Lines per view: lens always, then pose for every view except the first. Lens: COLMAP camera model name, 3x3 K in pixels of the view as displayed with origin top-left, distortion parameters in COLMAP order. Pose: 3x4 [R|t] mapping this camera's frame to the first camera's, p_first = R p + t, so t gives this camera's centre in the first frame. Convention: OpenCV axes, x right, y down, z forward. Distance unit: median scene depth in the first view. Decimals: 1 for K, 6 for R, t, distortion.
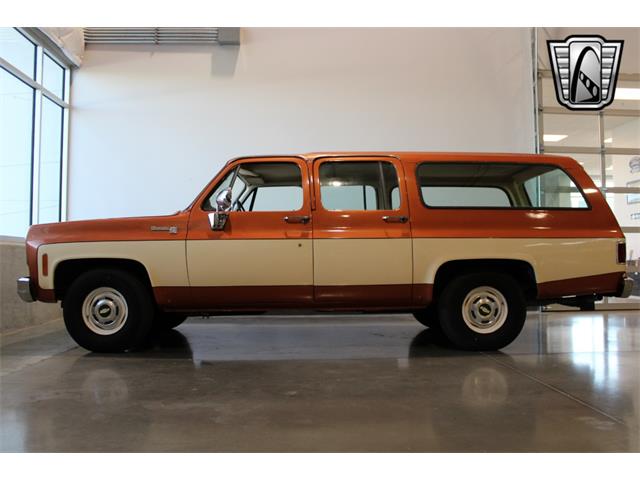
lens RADIAL K [[531.0, 0, 316.9], [0, 531.0, 241.0], [0, 0, 1]] dist [-0.058990, 0.021044]
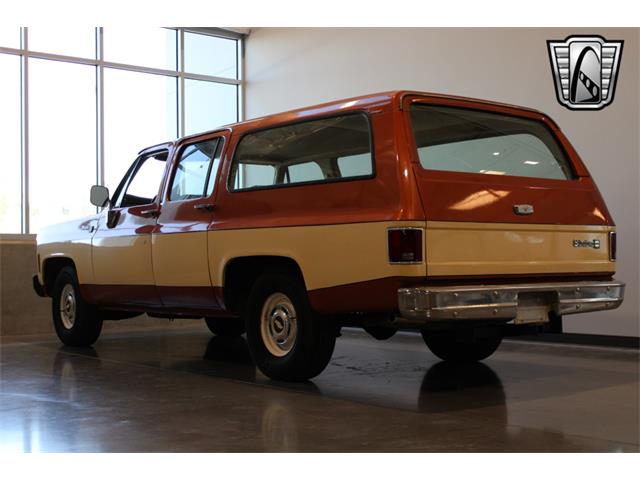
lens RADIAL K [[937.0, 0, 306.7], [0, 937.0, 233.7], [0, 0, 1]] dist [-0.034142, 0.000000]
pose [[0.588172, -0.025371, -0.808338, 1.431876], [0.041110, 0.999154, -0.001447, 0.007156], [0.807690, -0.032380, 0.588717, 0.271267]]
